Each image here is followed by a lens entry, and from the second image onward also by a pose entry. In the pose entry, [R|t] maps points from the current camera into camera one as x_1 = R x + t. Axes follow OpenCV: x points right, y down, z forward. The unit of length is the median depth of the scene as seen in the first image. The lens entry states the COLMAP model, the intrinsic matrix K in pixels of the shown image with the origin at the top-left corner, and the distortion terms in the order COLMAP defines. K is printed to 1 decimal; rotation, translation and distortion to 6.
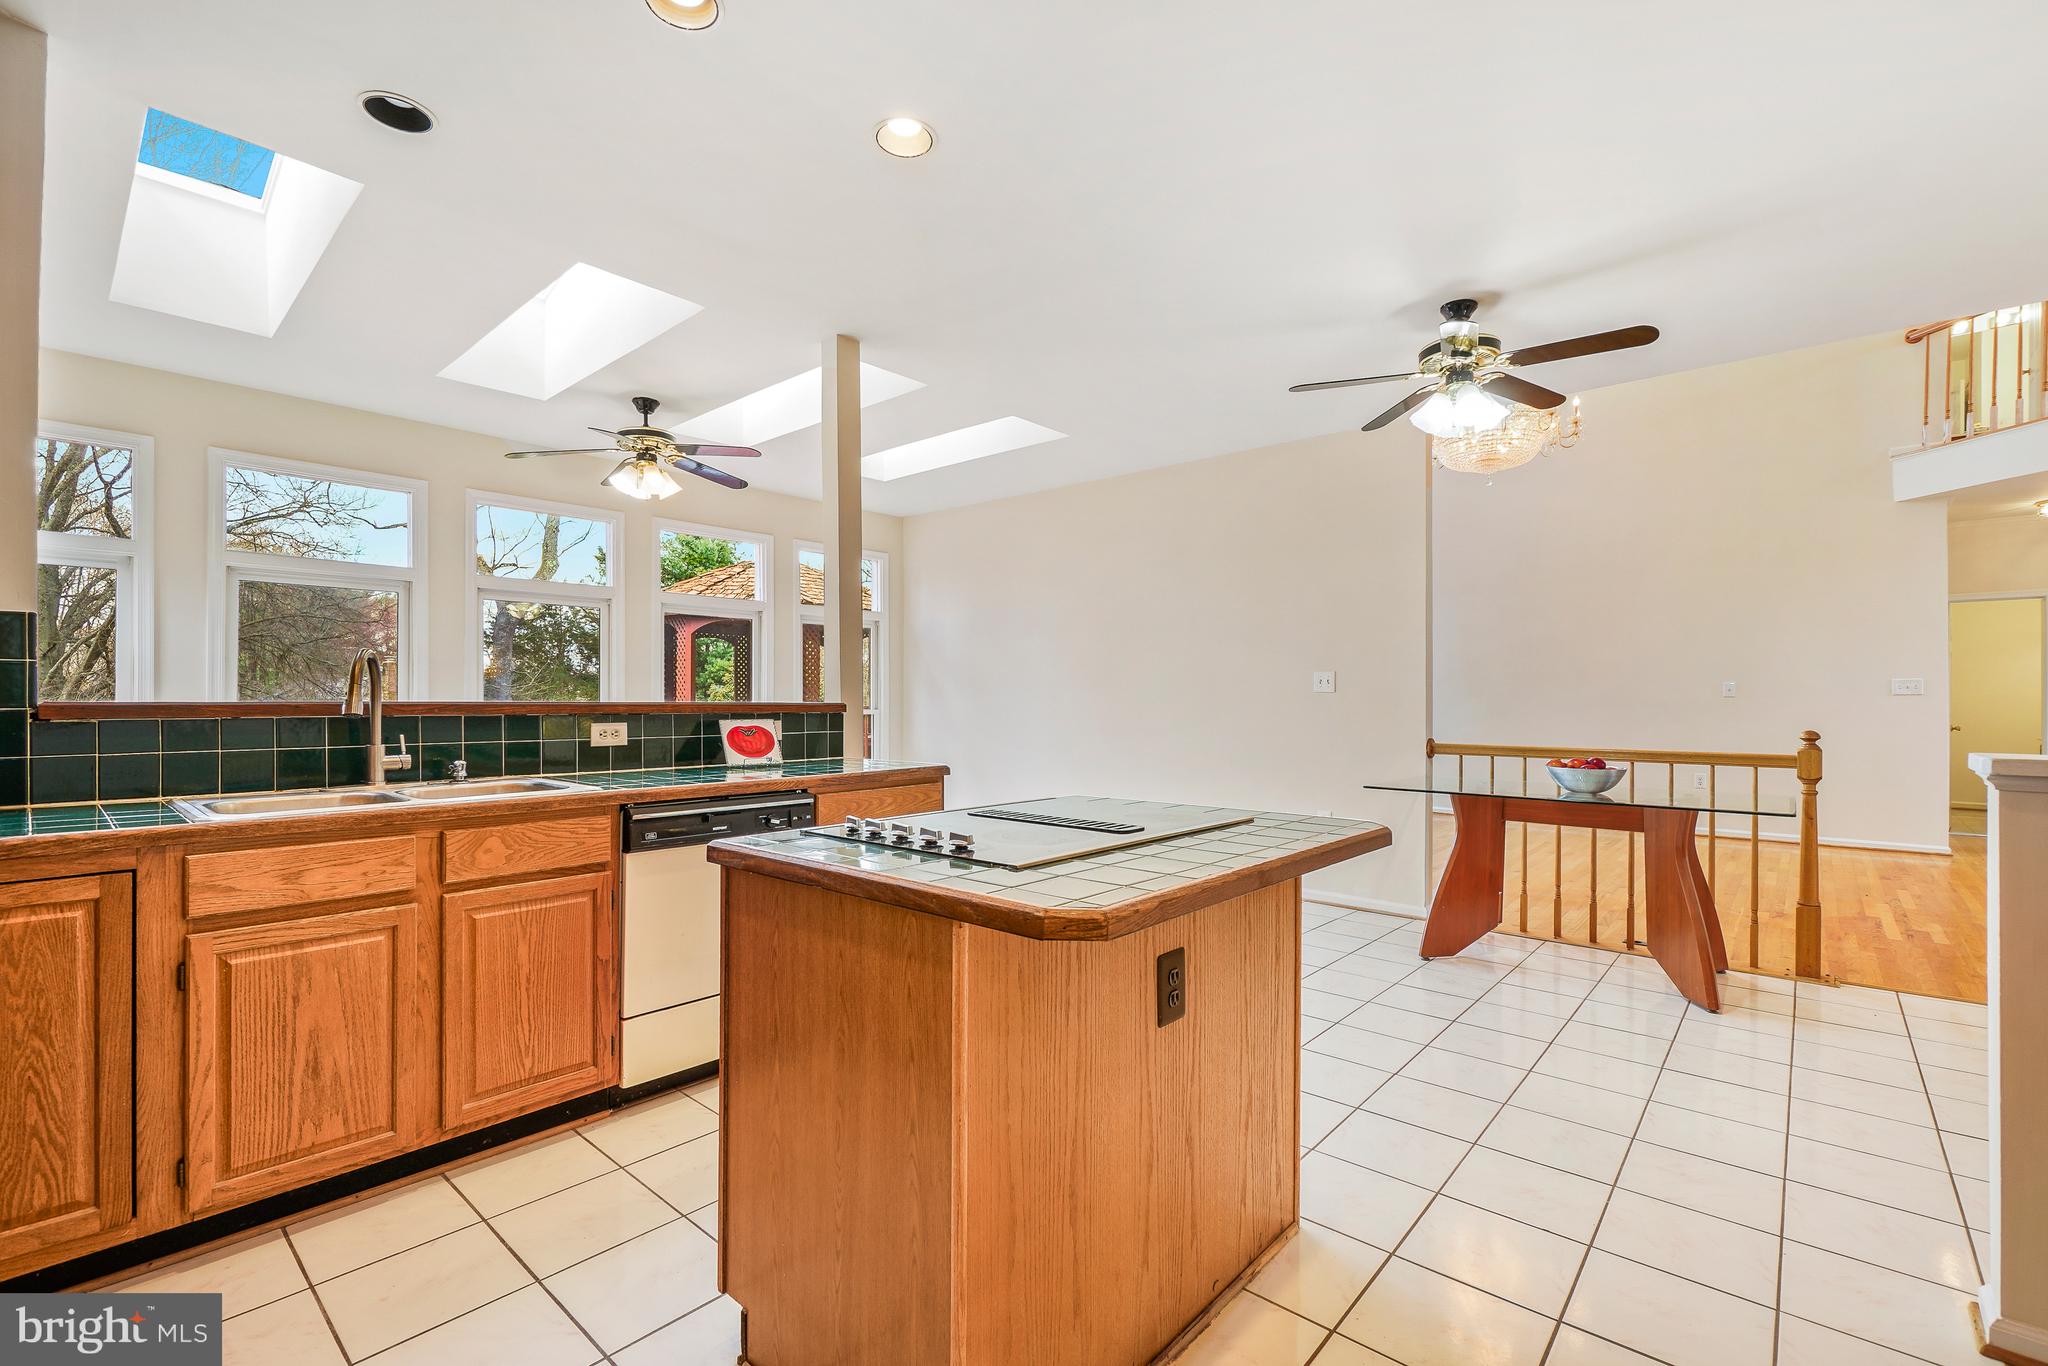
lens RADIAL K [[890.0, 0, 1024.0], [0, 890.0, 683.0], [0, 0, 1]] dist [-0.002015, -0.000225]
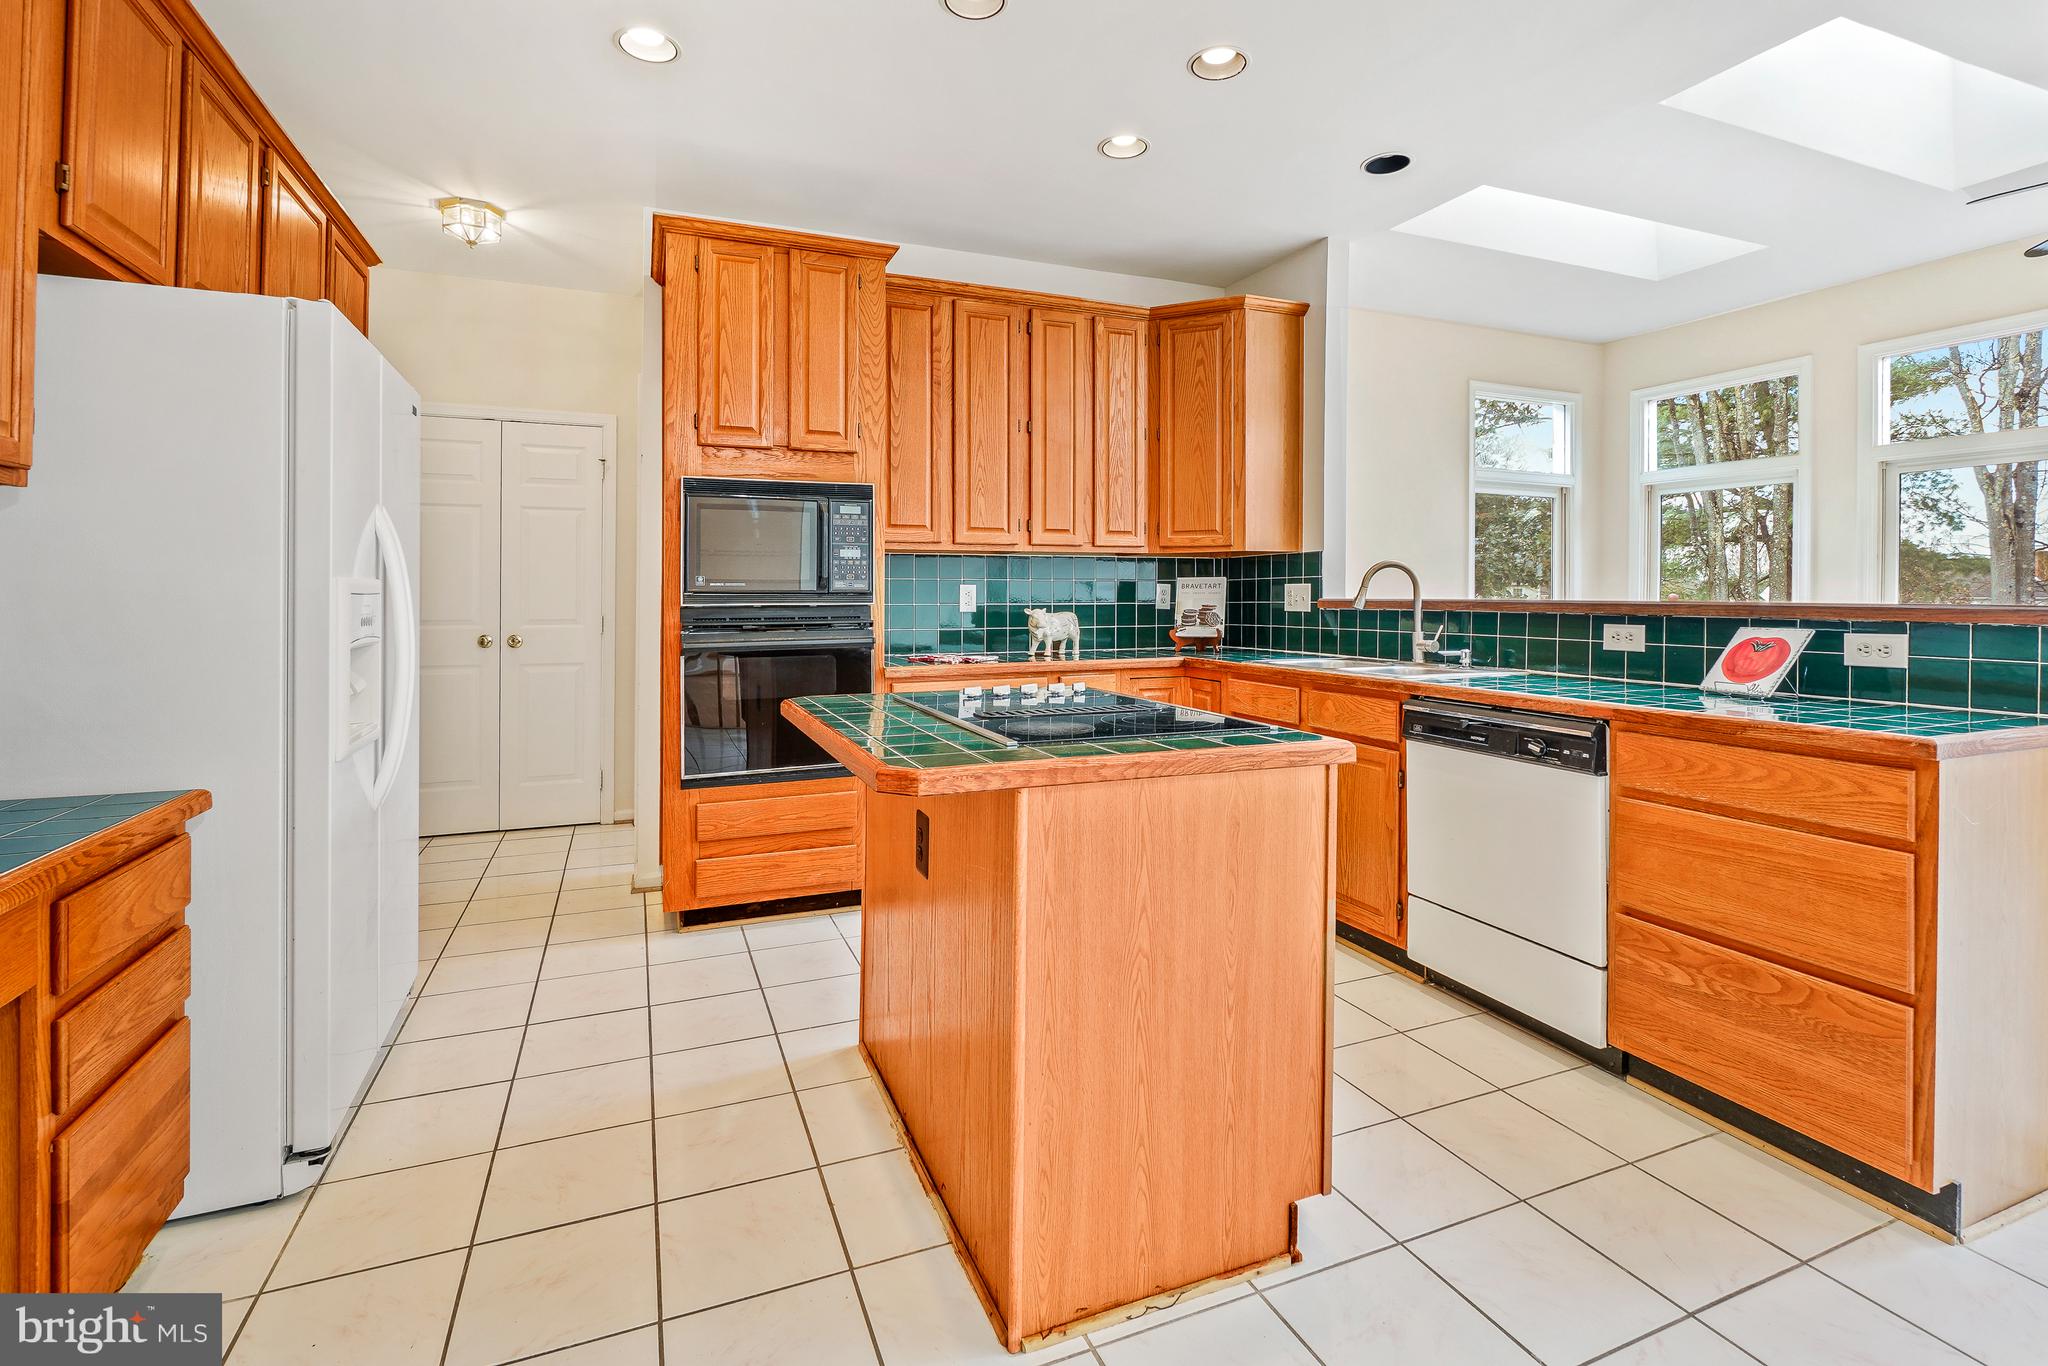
lens RADIAL K [[928.3, 0, 1009.9], [0, 928.3, 619.6], [0, 0, 1]] dist [-0.009792, 0.000061]
pose [[-0.444413, 0.016557, -0.895669, 0.697720], [0.008192, 0.999862, 0.014419, 0.024439], [0.895784, -0.000929, -0.444488, 0.975560]]
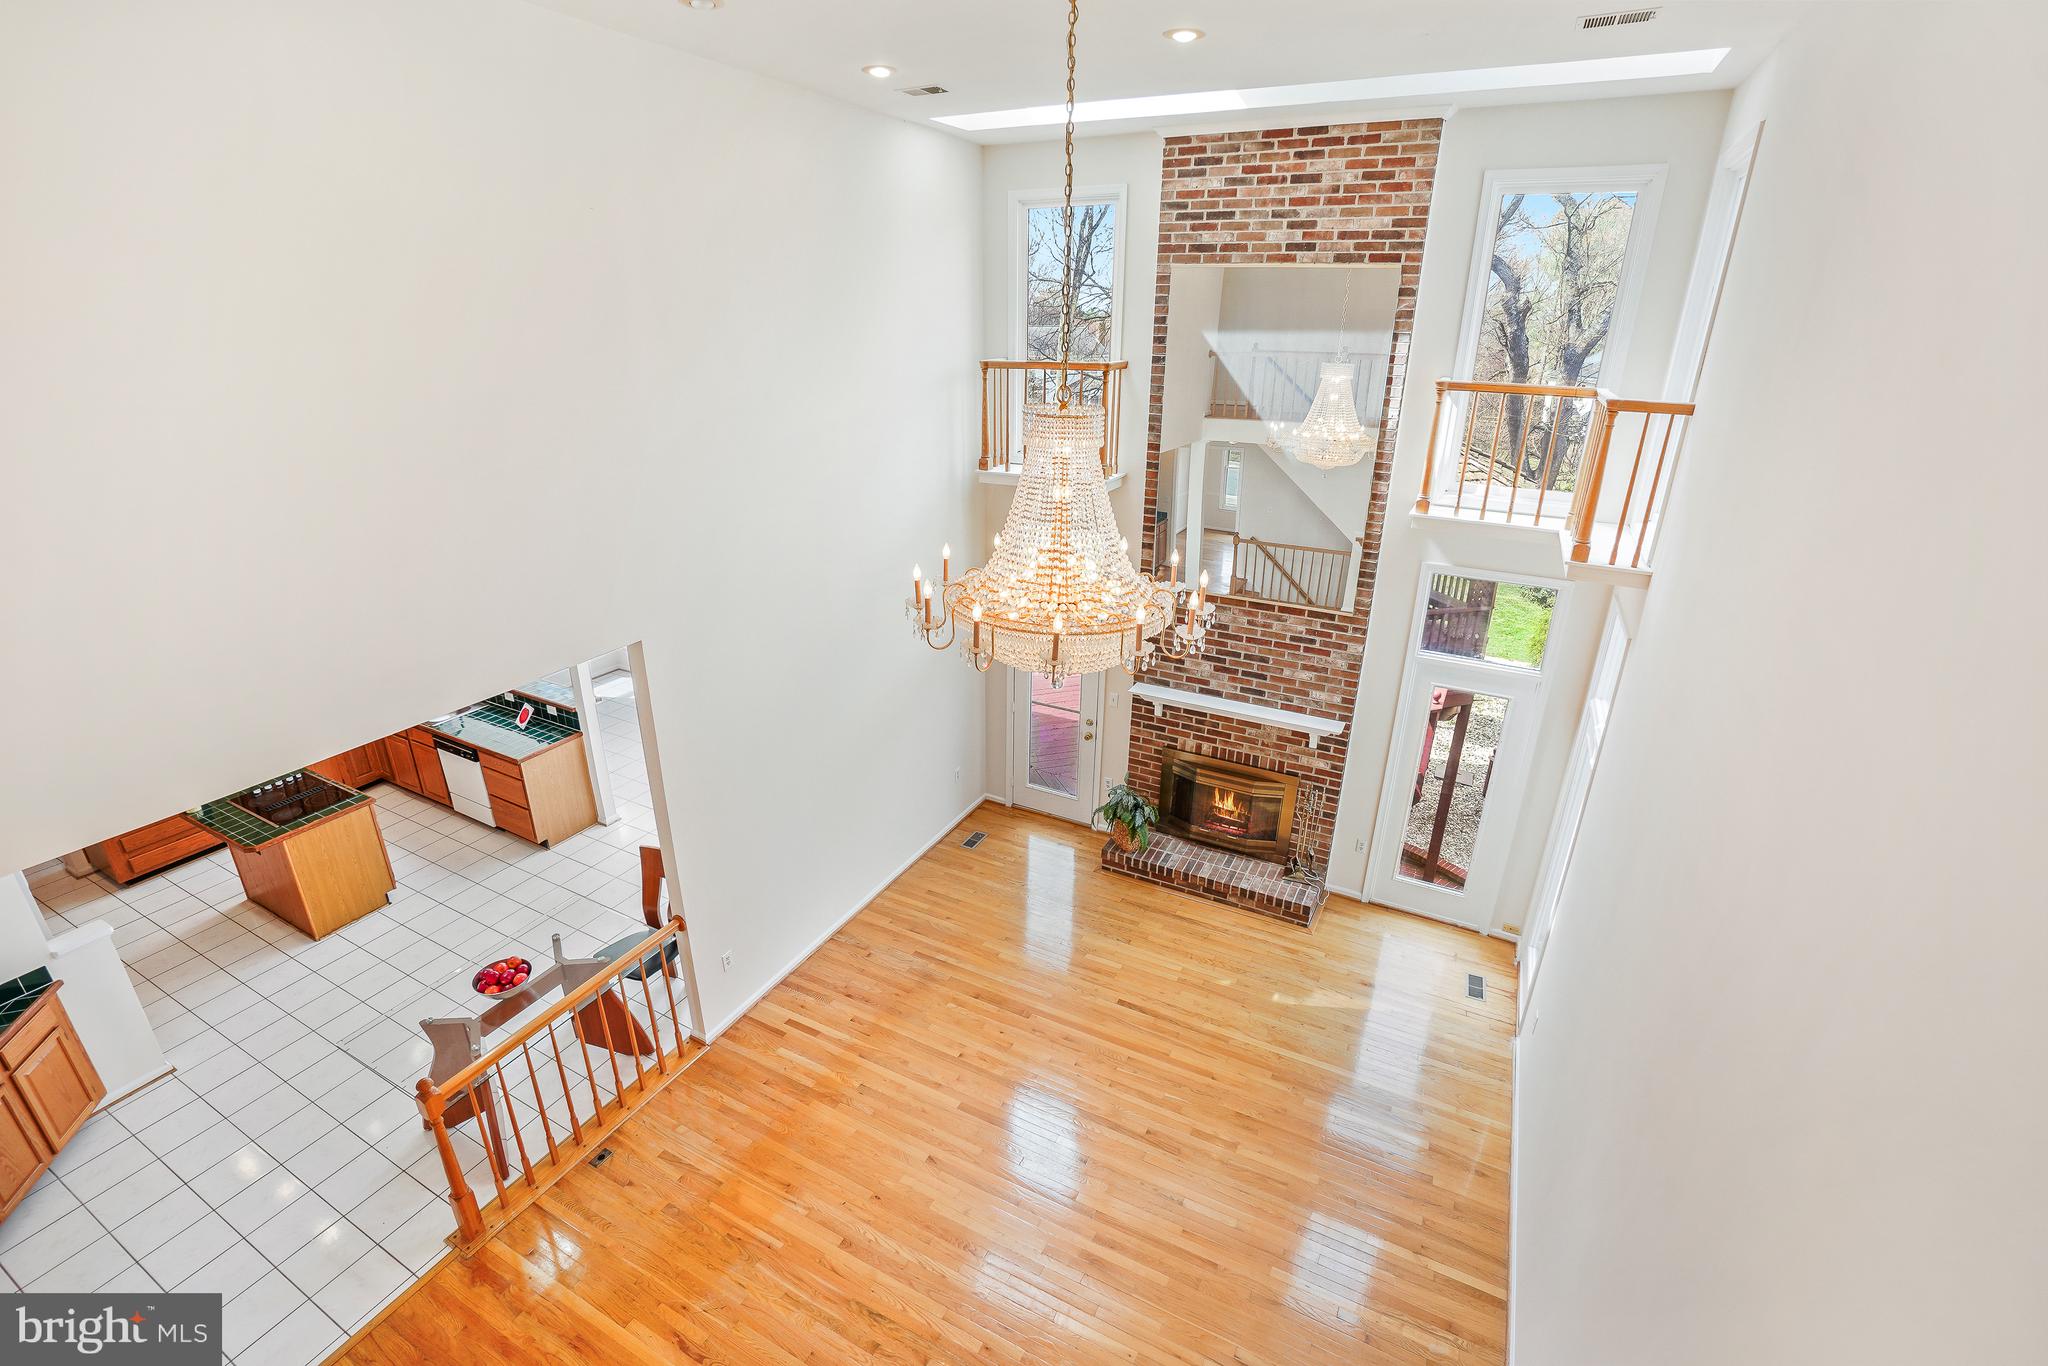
lens RADIAL K [[908.4, 0, 1023.8], [0, 908.4, 690.0], [0, 0, 1]] dist [-0.062052, 0.021714]
pose [[0.240635, 0.367693, -0.898274, 2.605627], [0.003755, 0.925109, 0.379683, -1.091145], [0.970608, -0.094738, 0.221233, 2.156779]]
